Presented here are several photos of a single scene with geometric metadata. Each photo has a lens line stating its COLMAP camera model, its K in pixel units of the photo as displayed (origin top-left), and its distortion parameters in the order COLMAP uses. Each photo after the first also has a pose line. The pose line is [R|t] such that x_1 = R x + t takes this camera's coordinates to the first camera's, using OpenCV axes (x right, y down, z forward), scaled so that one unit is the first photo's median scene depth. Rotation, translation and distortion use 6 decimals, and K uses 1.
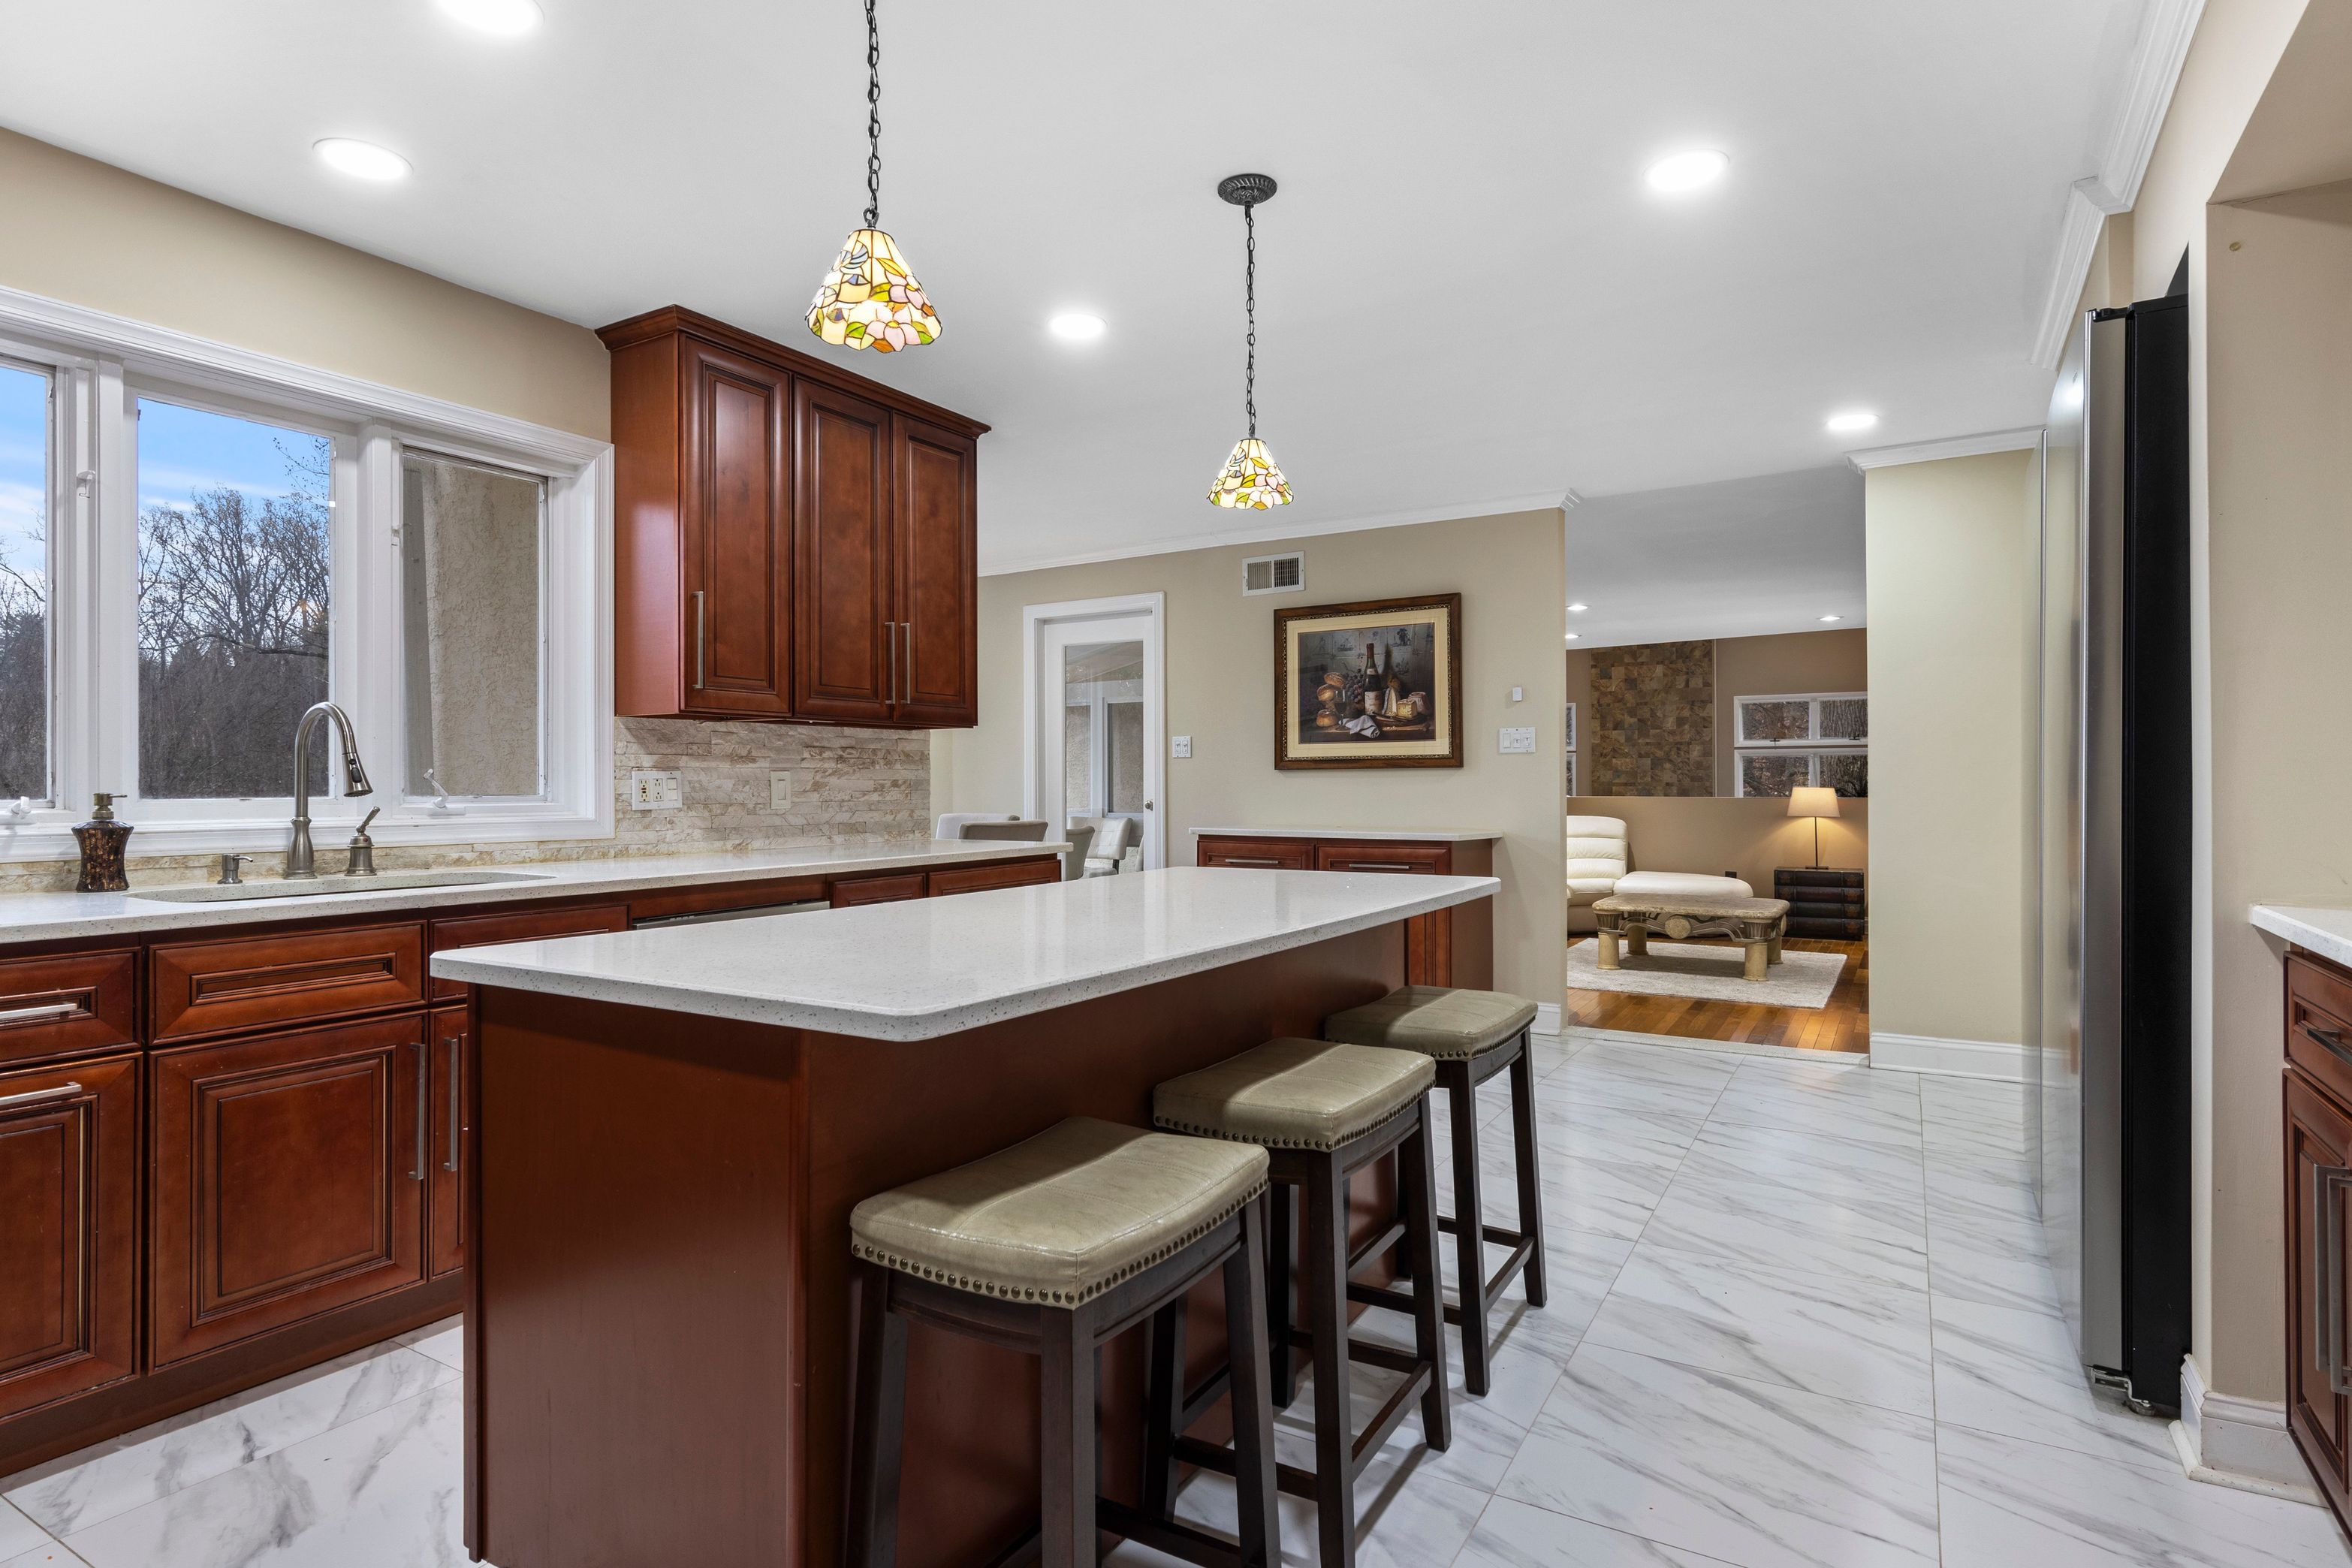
lens RADIAL K [[1216.1, 0, 1157.8], [0, 1216.1, 779.2], [0, 0, 1]] dist [0.005549, 0.000917]
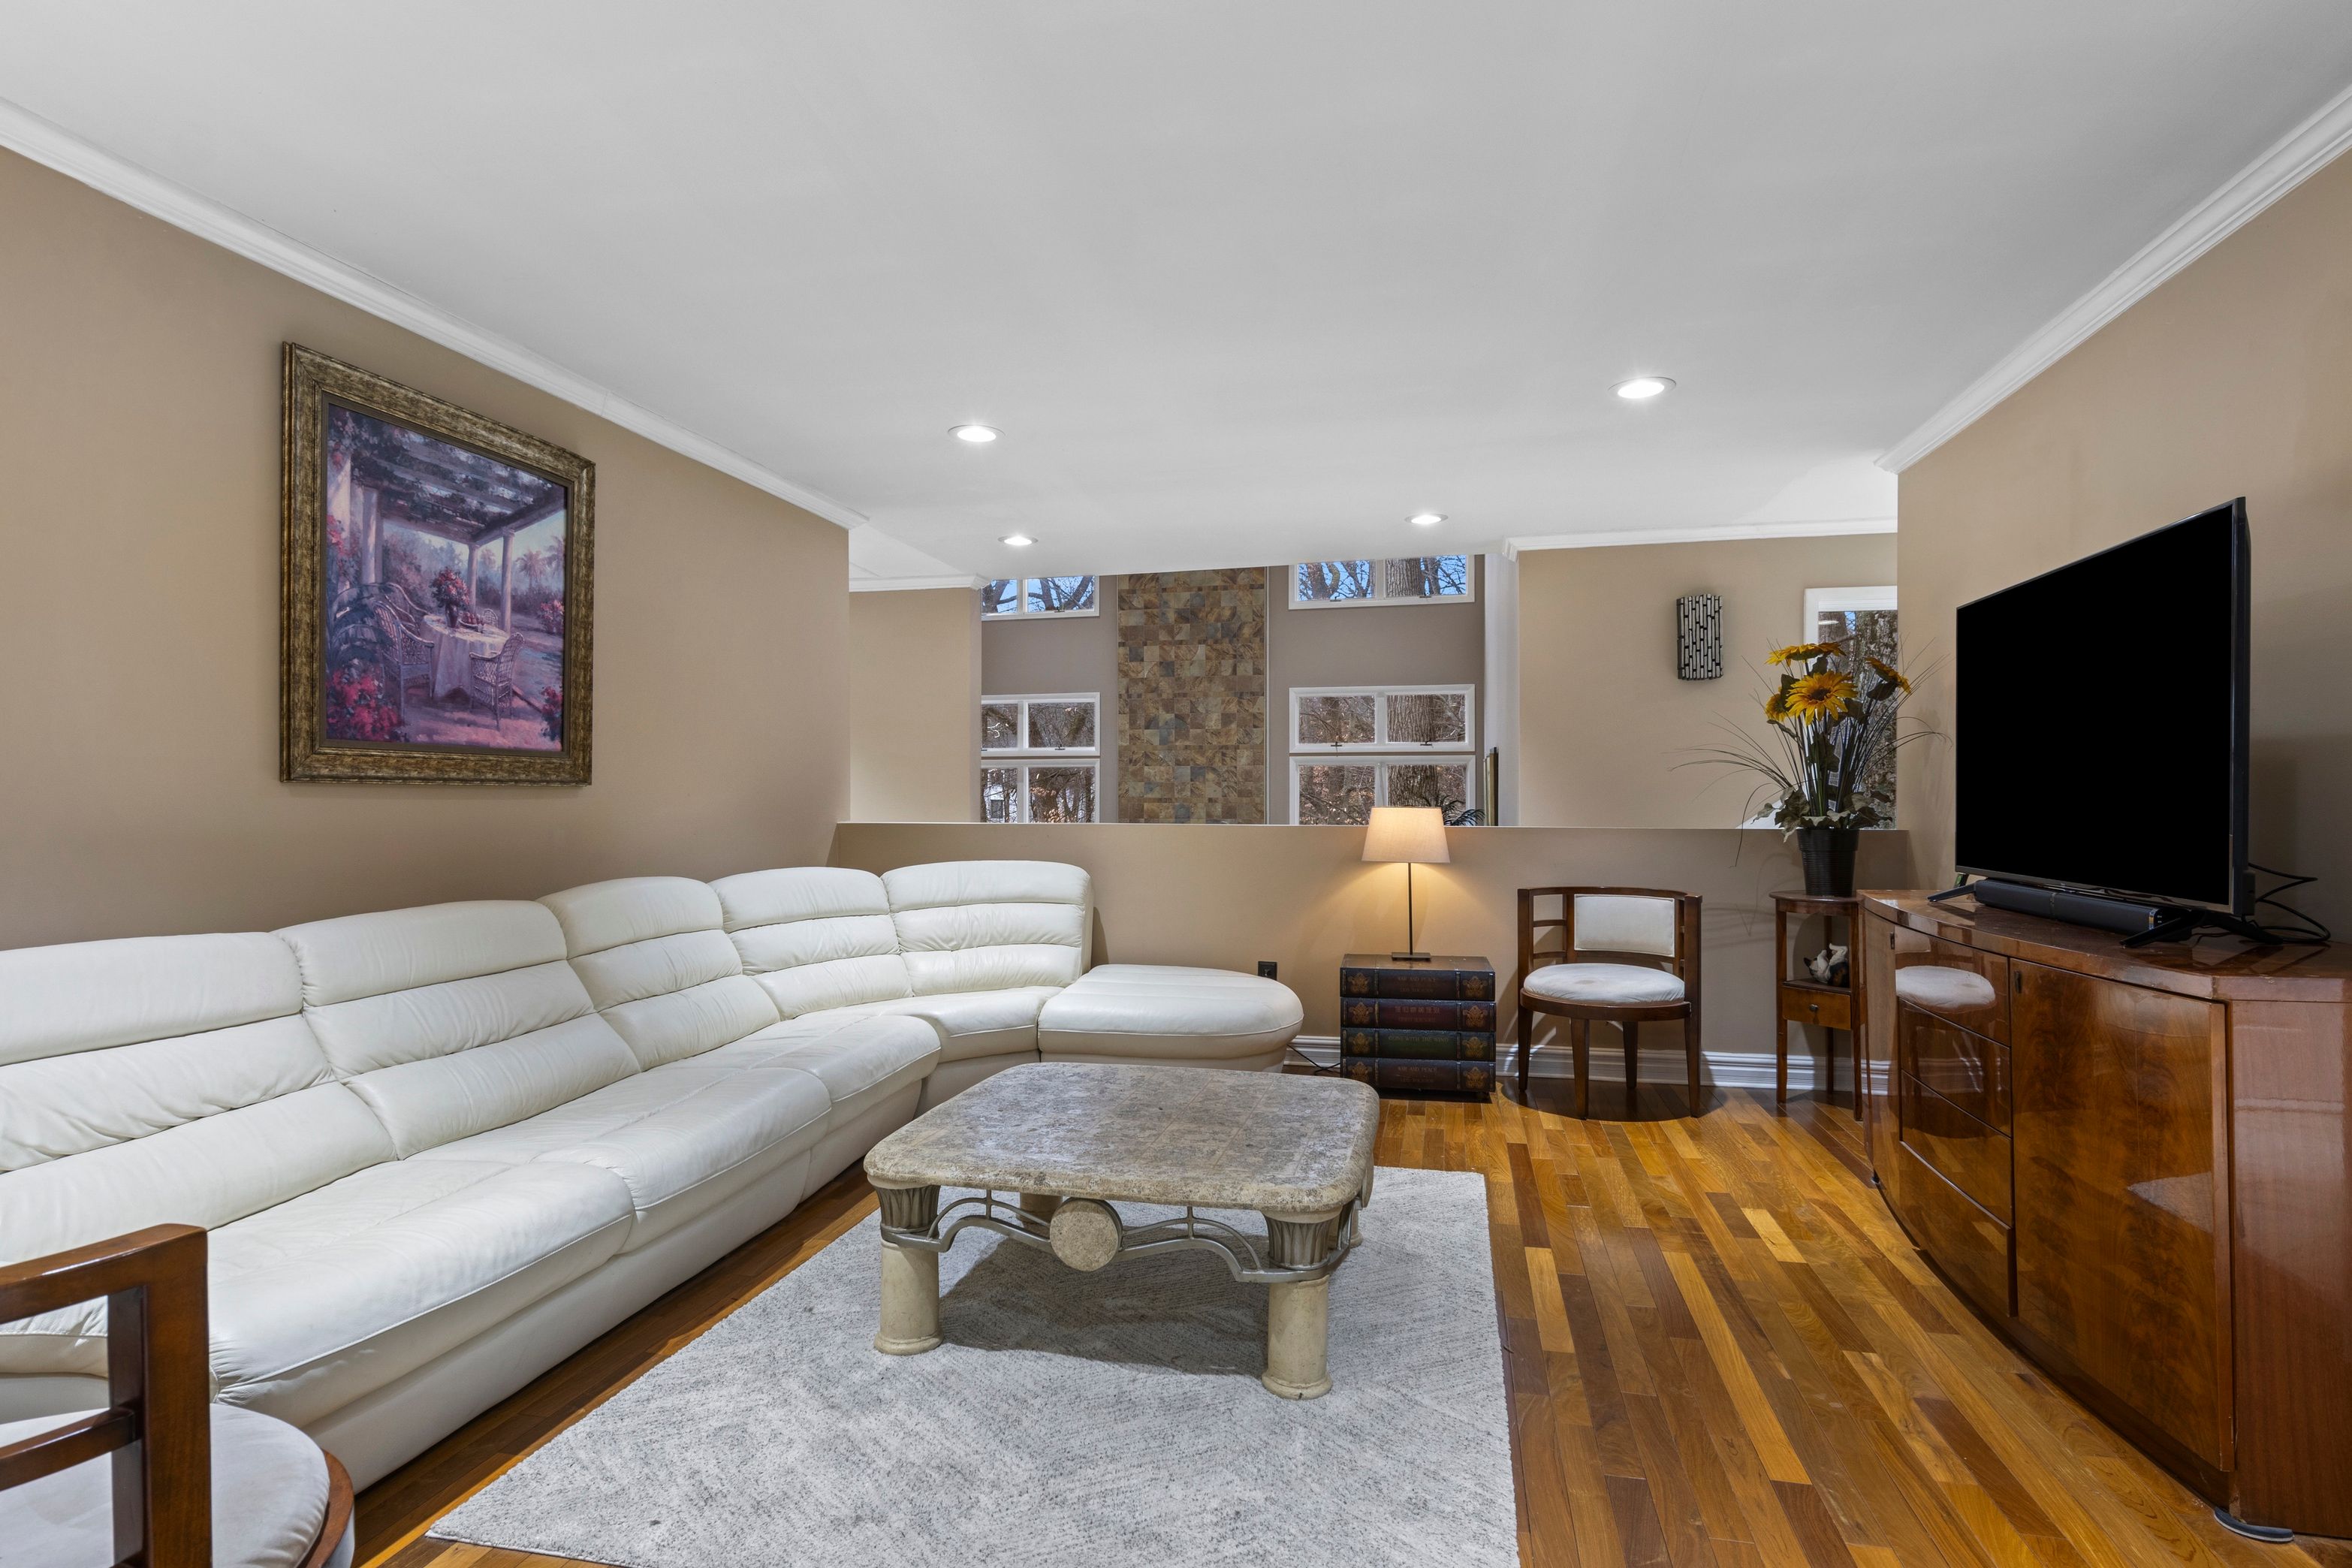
lens RADIAL K [[1216.1, 0, 1180.9], [0, 1216.1, 791.6], [0, 0, 1]] dist [0.005549, 0.000917]
pose [[0.940892, 0.006065, 0.338653, 0.142835], [-0.005360, 0.999981, -0.003016, 0.001052], [-0.338665, 0.001023, 0.940907, 0.287337]]
